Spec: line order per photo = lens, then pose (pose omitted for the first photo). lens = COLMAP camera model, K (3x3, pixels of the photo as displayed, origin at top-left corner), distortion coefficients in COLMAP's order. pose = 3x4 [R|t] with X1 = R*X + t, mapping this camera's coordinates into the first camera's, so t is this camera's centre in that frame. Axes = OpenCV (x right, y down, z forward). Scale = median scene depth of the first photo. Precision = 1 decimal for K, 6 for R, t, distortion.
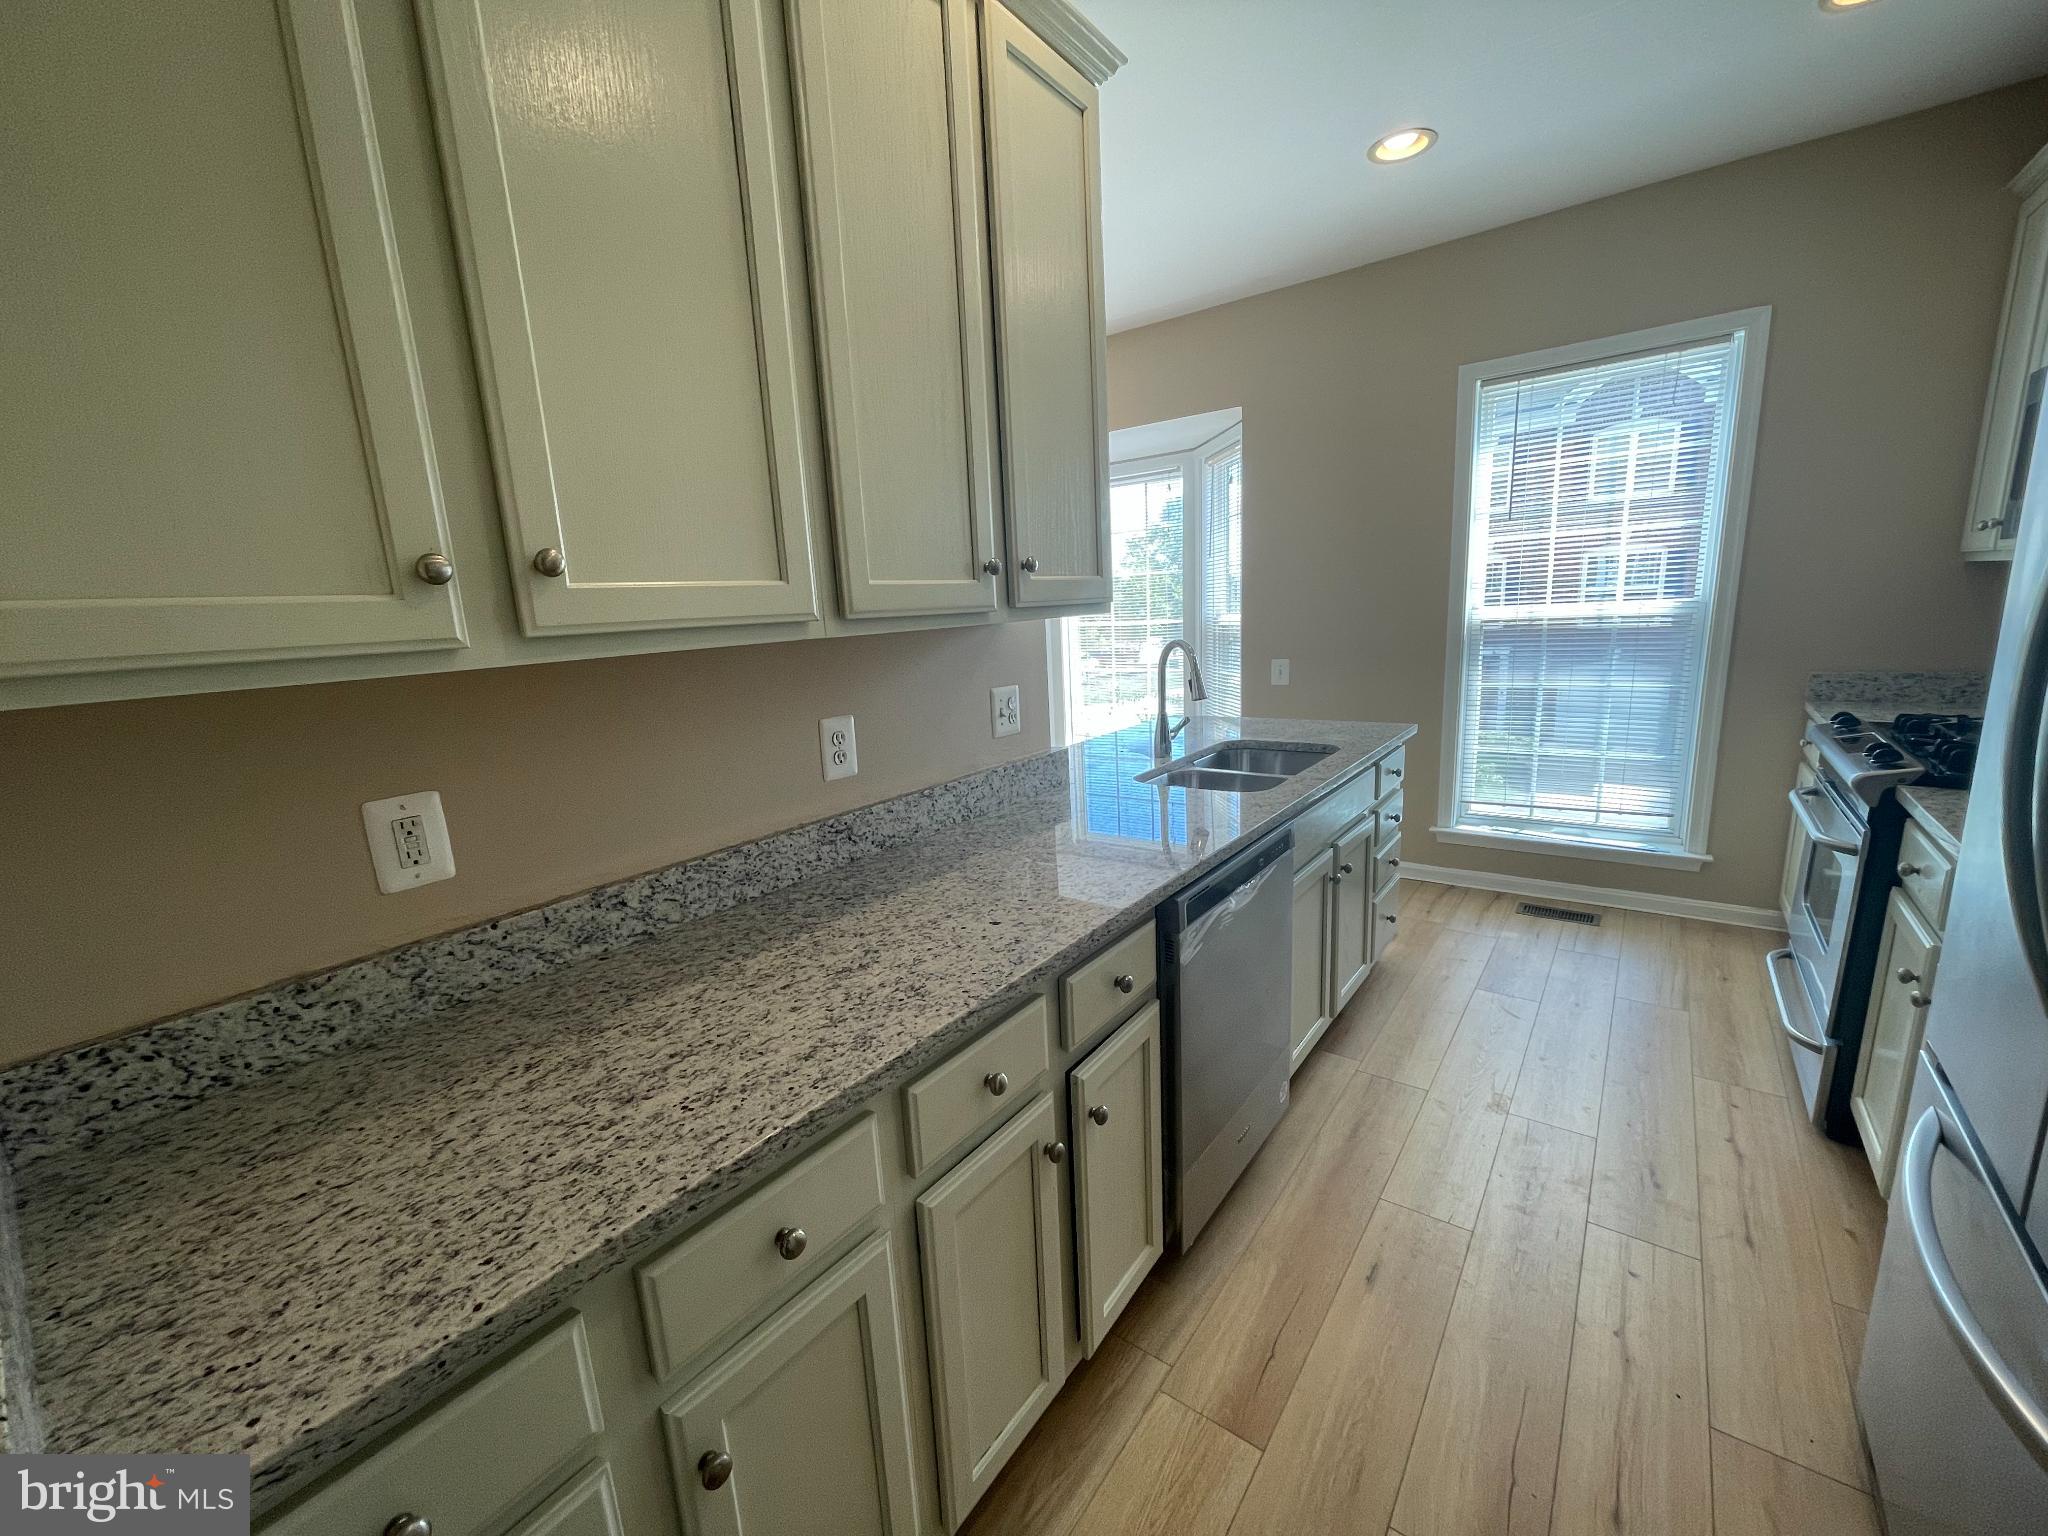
lens RADIAL K [[816.4, 0, 1022.1], [0, 816.4, 780.0], [0, 0, 1]] dist [-0.002066, -0.000090]
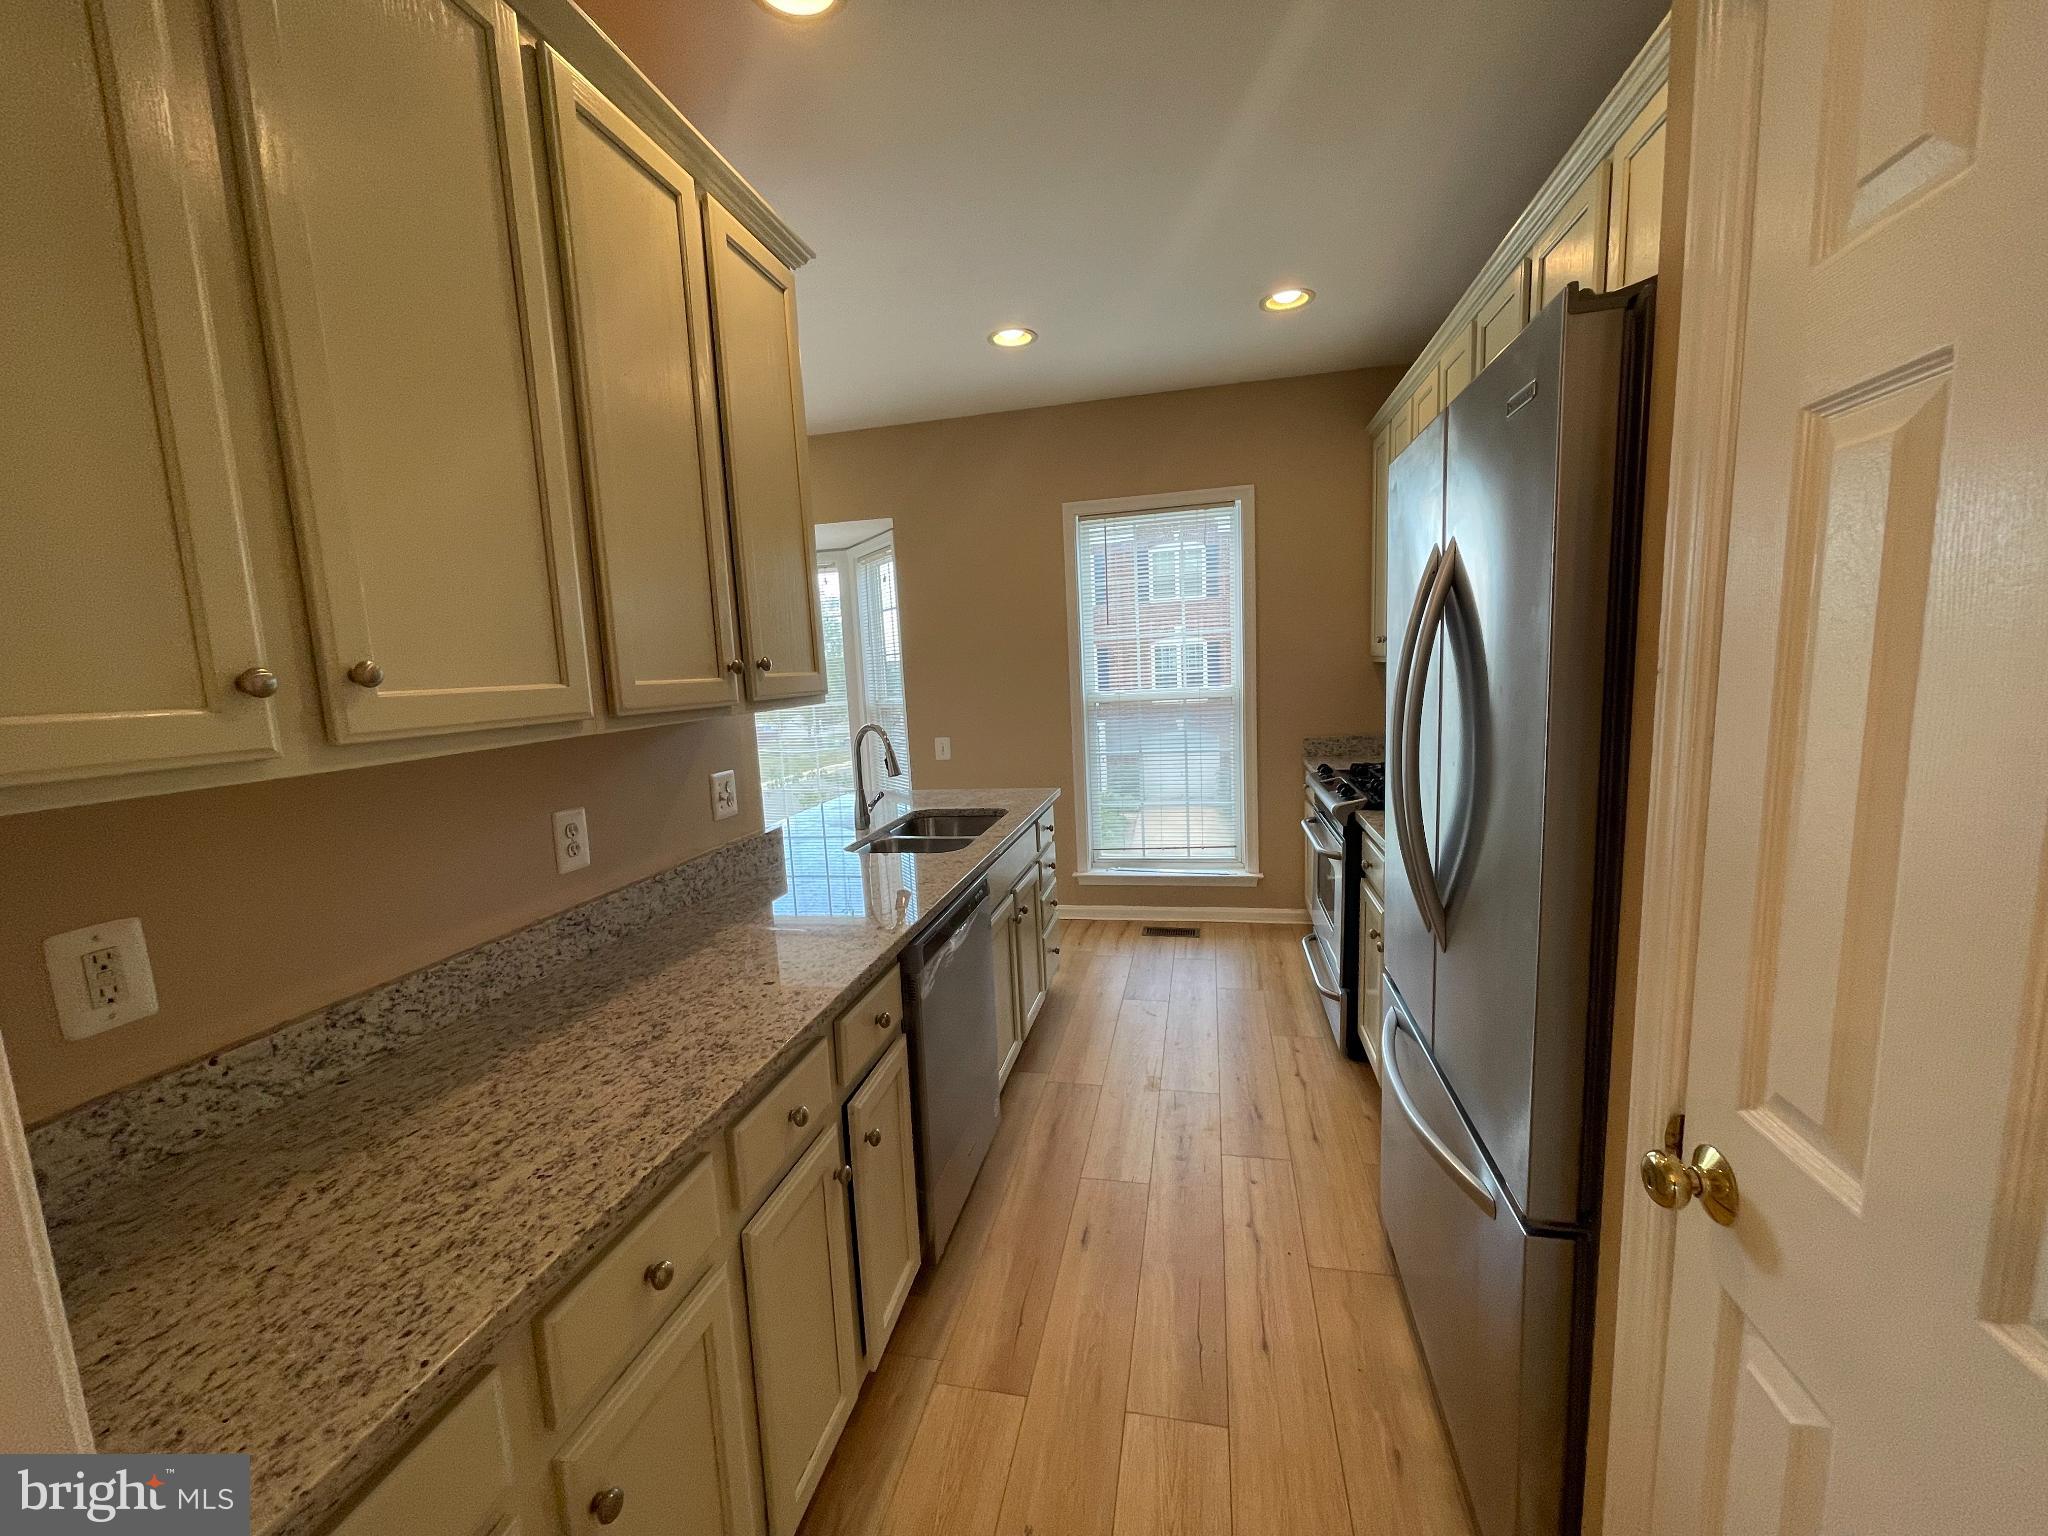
lens RADIAL K [[816.4, 0, 1022.1], [0, 816.4, 780.0], [0, 0, 1]] dist [-0.002066, -0.000090]
pose [[0.907449, -0.048480, 0.417355, -0.161762], [0.087511, 0.993345, -0.074887, 0.012882], [-0.410947, 0.104479, 0.905653, -0.171711]]
